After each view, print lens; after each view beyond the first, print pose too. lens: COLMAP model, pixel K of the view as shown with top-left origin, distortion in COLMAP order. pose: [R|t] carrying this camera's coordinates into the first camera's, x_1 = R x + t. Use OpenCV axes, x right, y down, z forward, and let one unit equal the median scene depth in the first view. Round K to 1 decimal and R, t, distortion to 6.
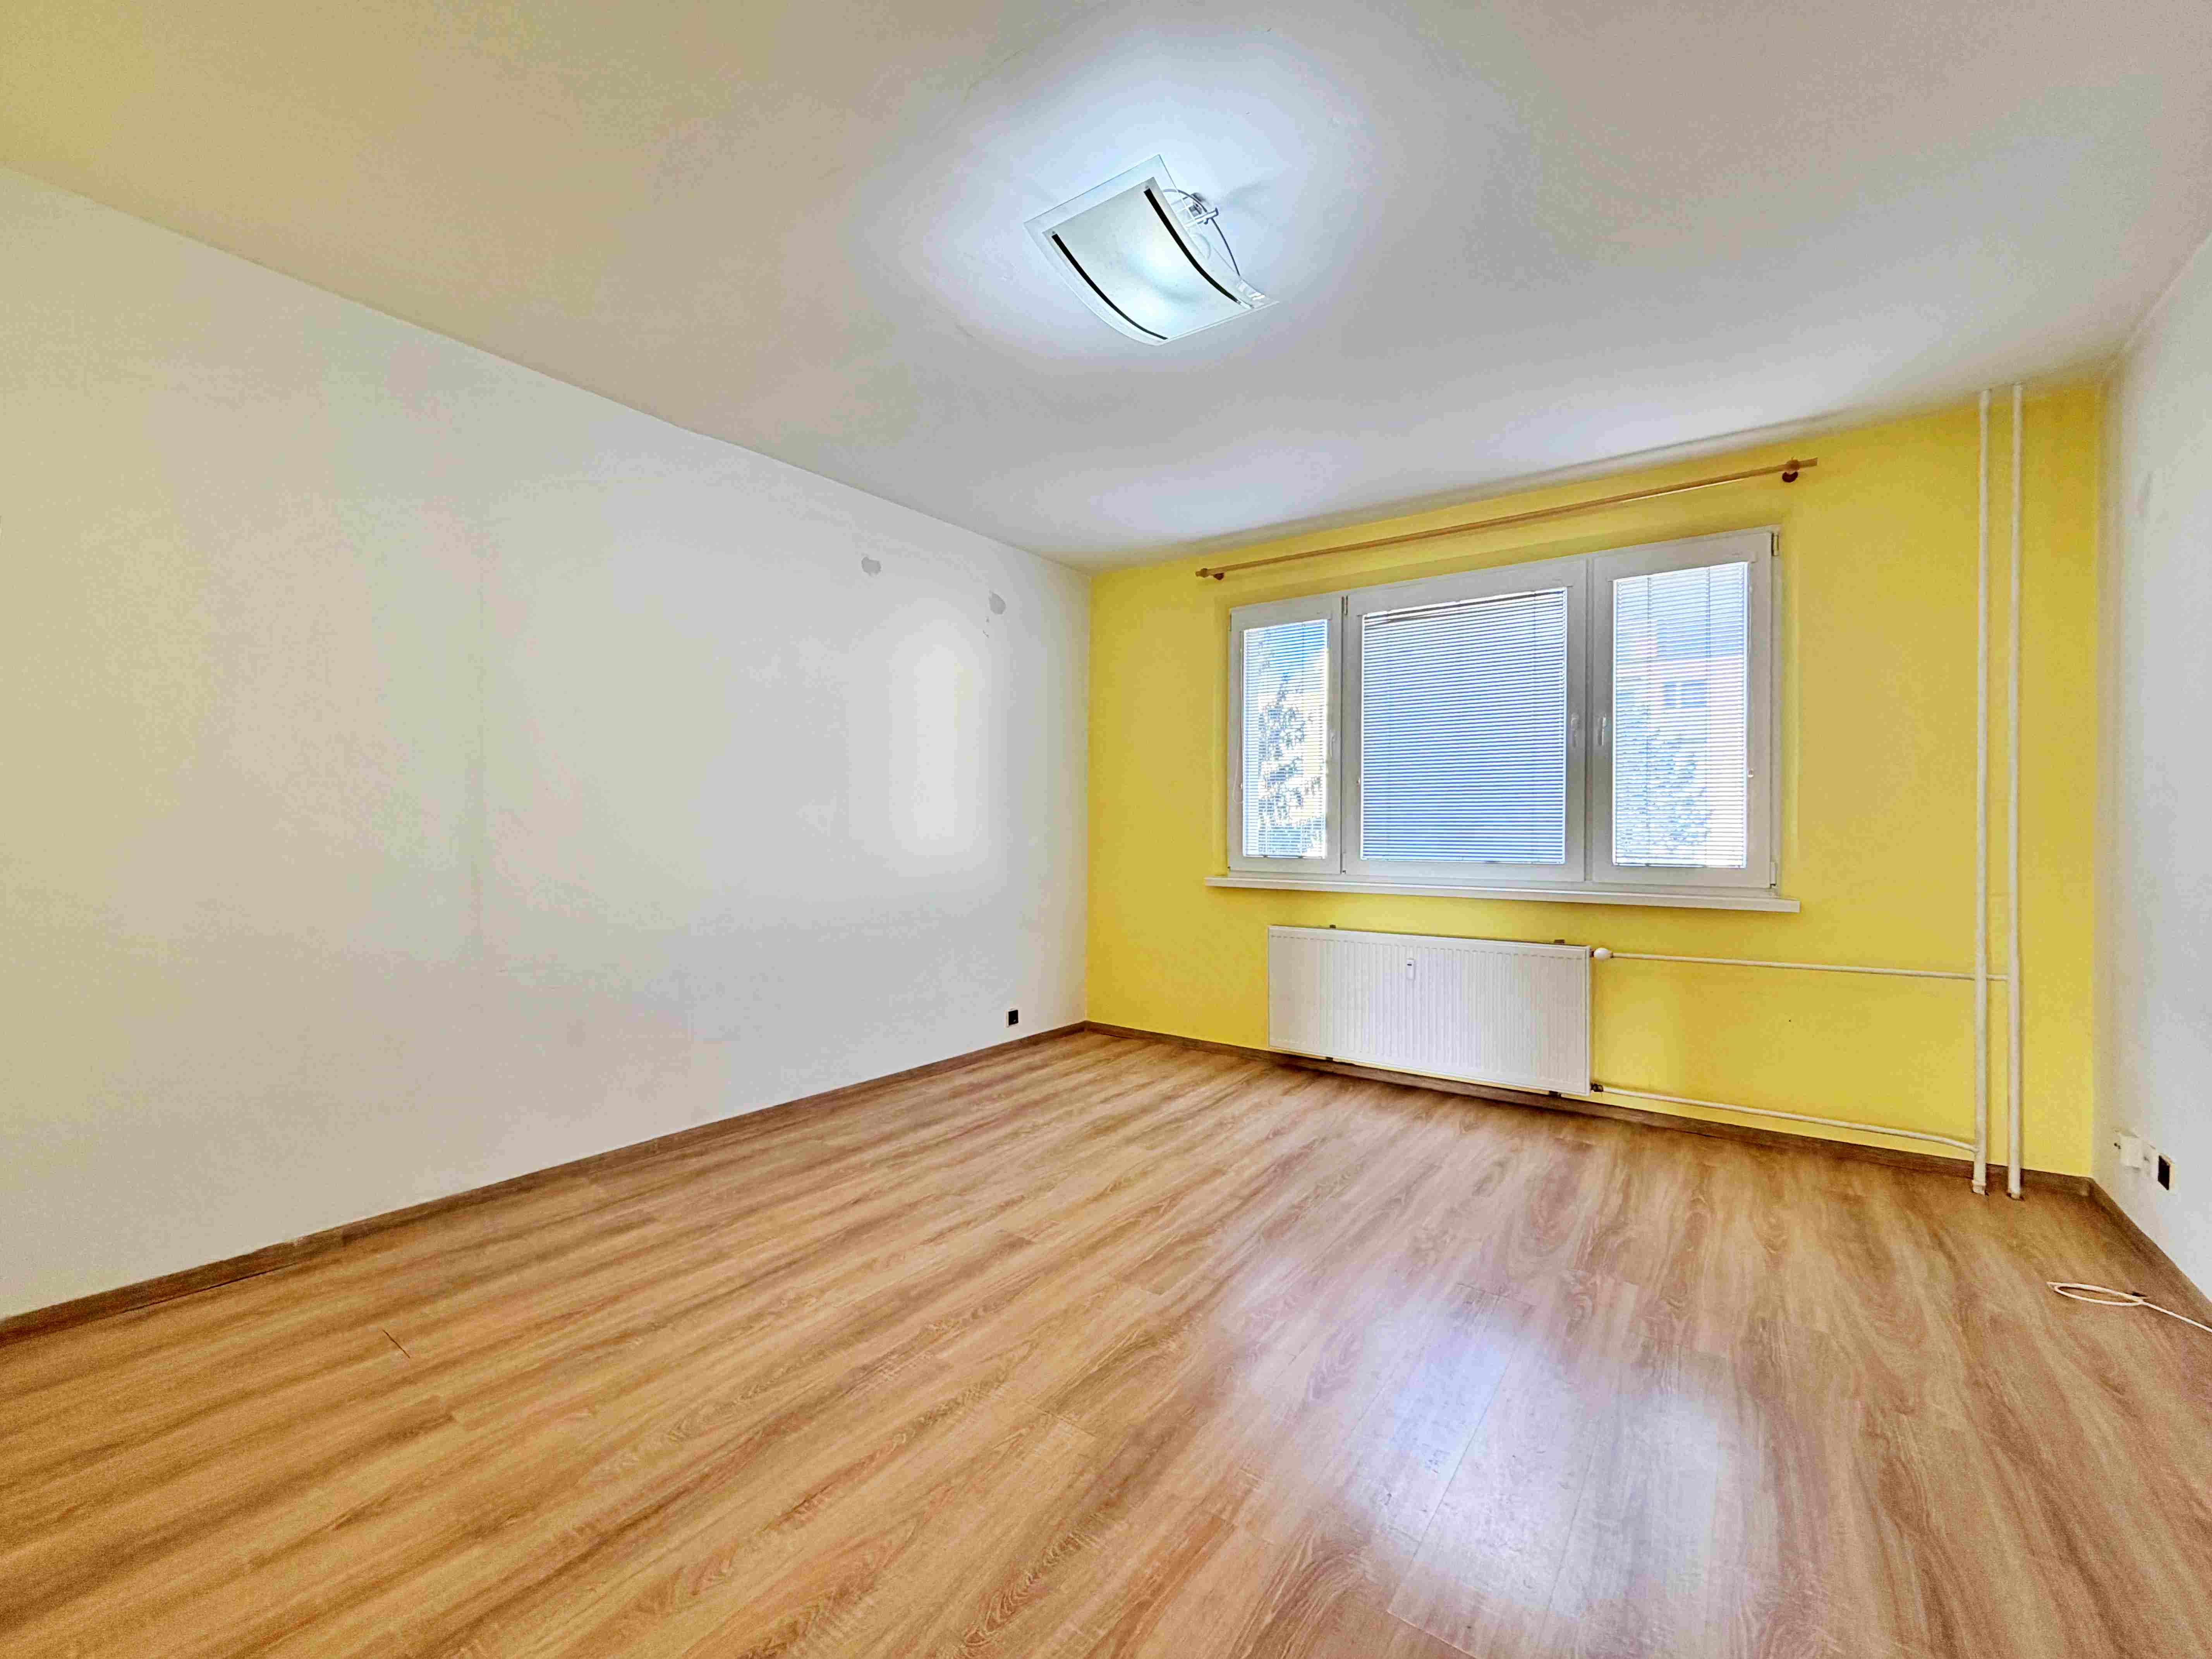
lens RADIAL K [[895.5, 0, 1099.1], [0, 895.5, 826.4], [0, 0, 1]] dist [-0.002024, 0.000340]
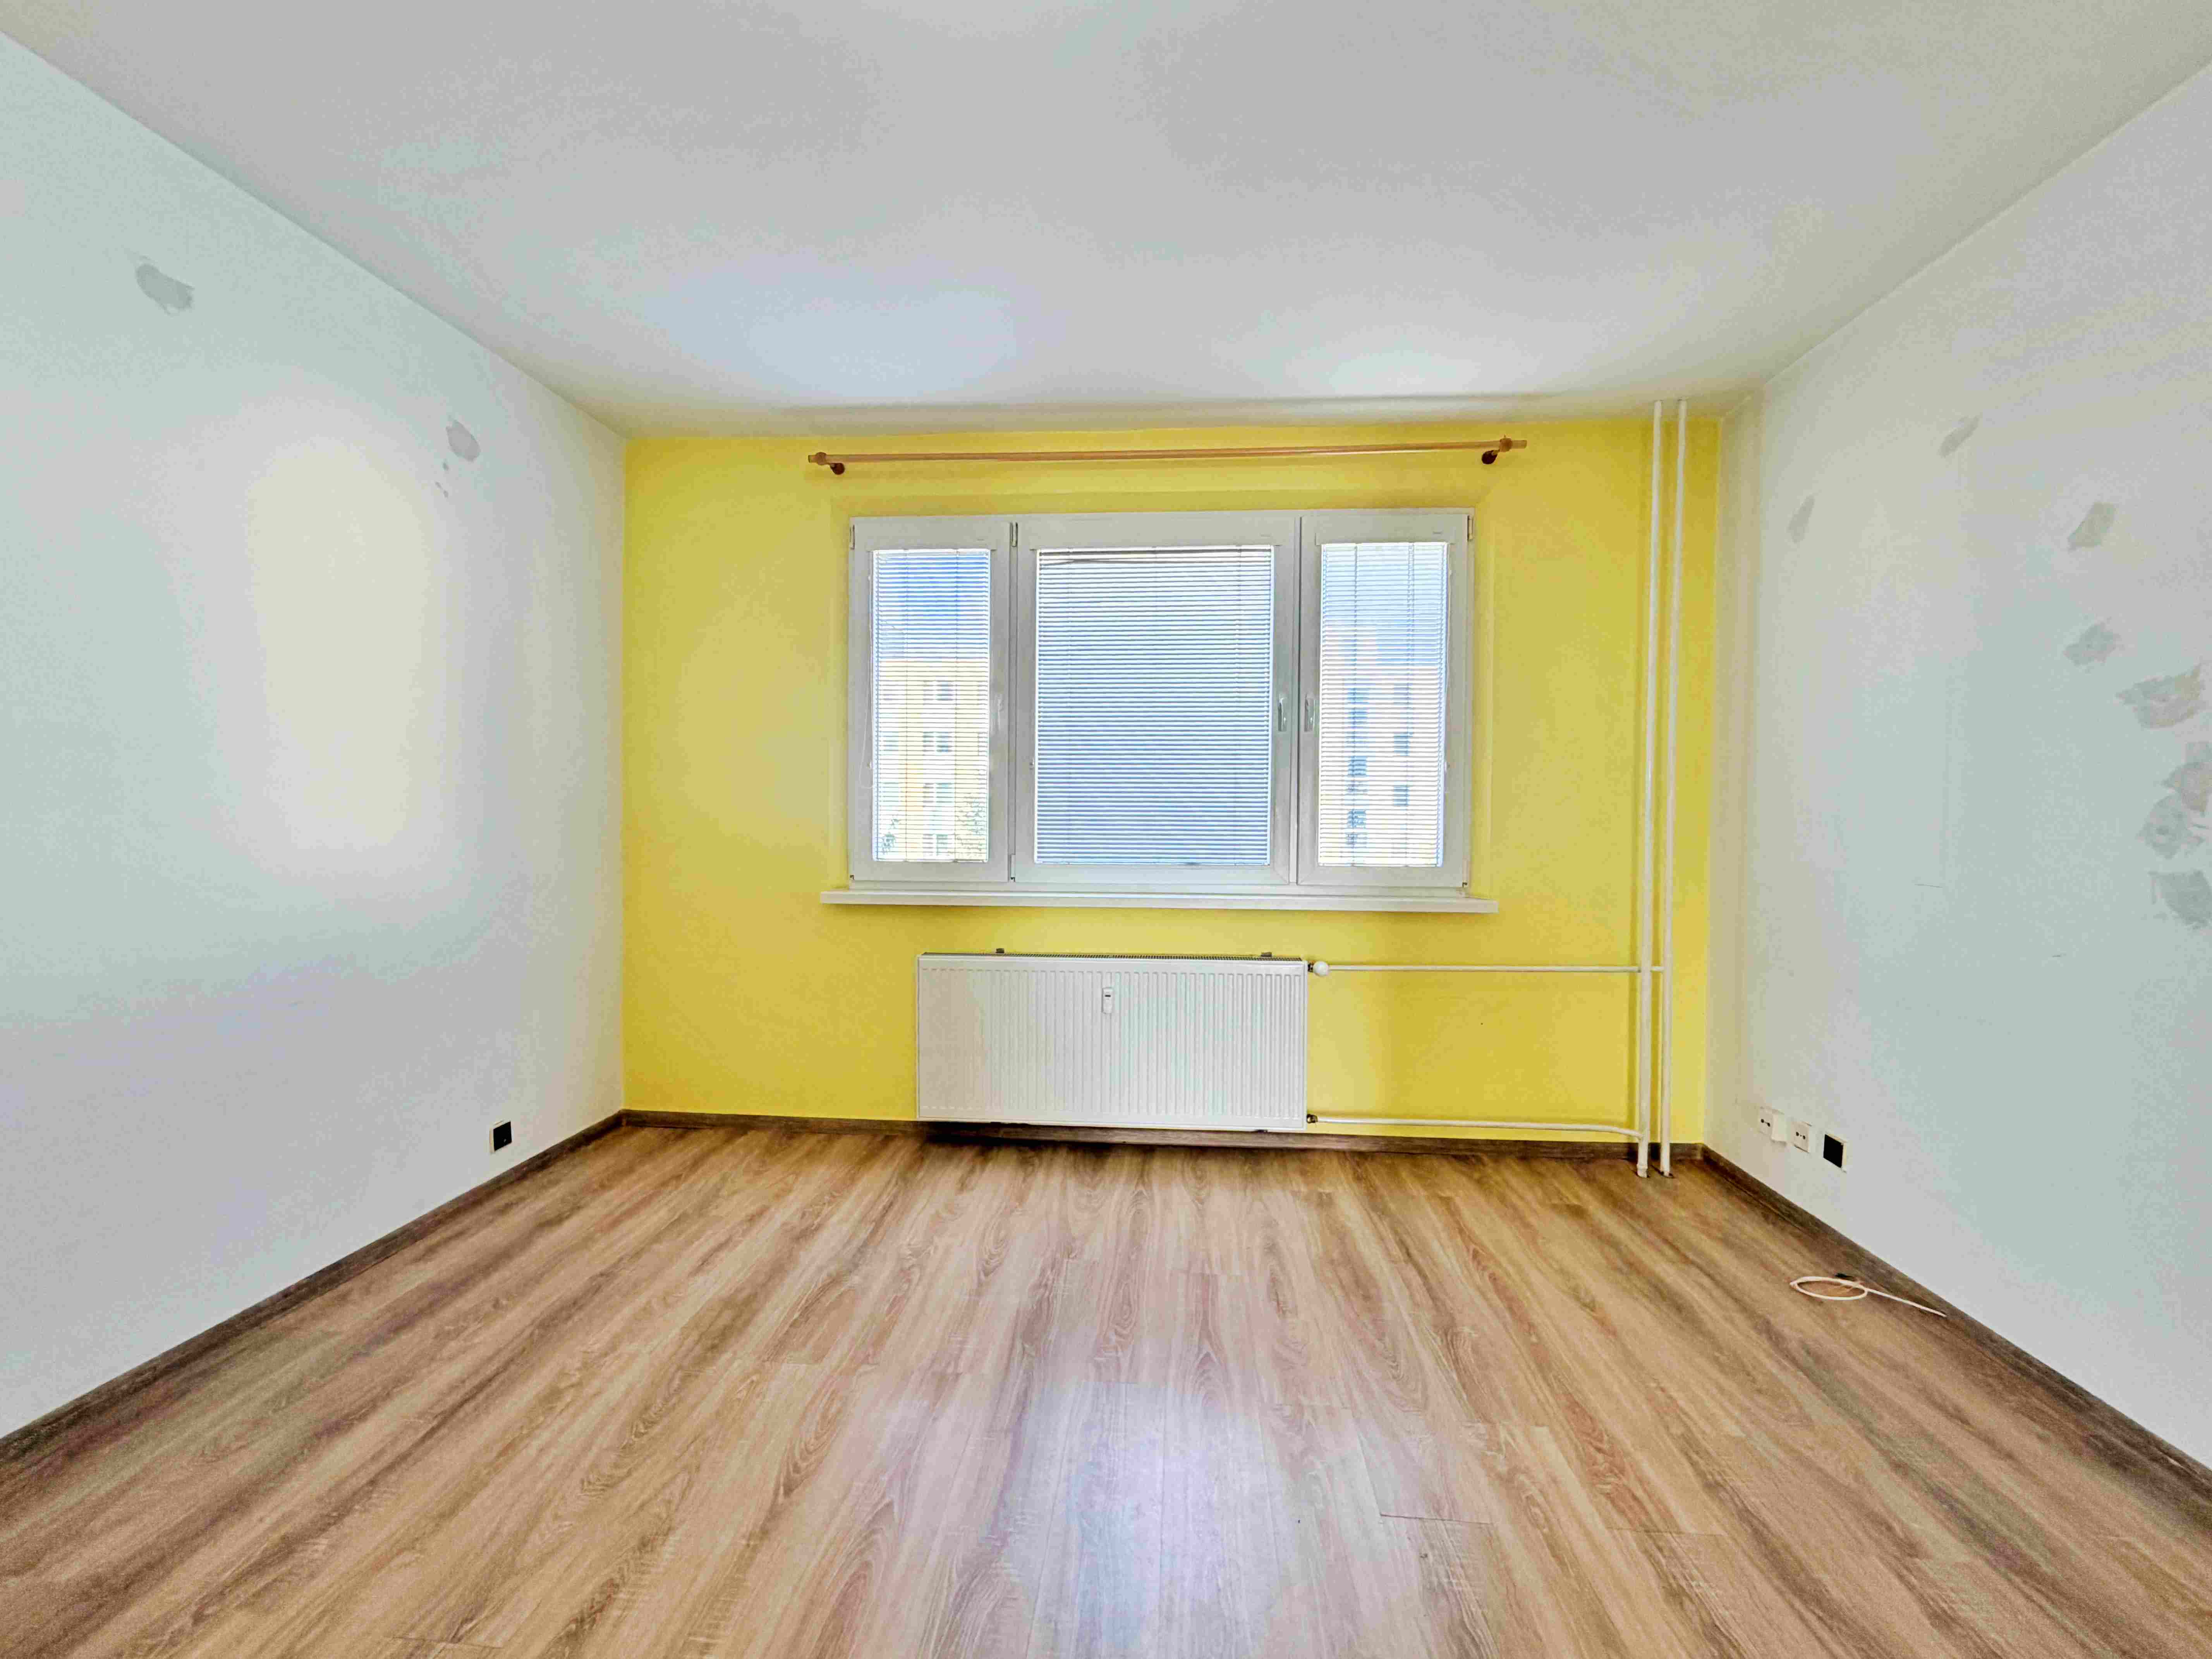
lens RADIAL K [[895.5, 0, 1077.0], [0, 895.5, 828.9], [0, 0, 1]] dist [-0.002024, 0.000340]
pose [[0.857611, -0.009982, 0.514202, -0.096030], [-0.004219, 0.999641, 0.026442, -0.017114], [-0.514282, -0.024846, 0.857261, 0.378563]]
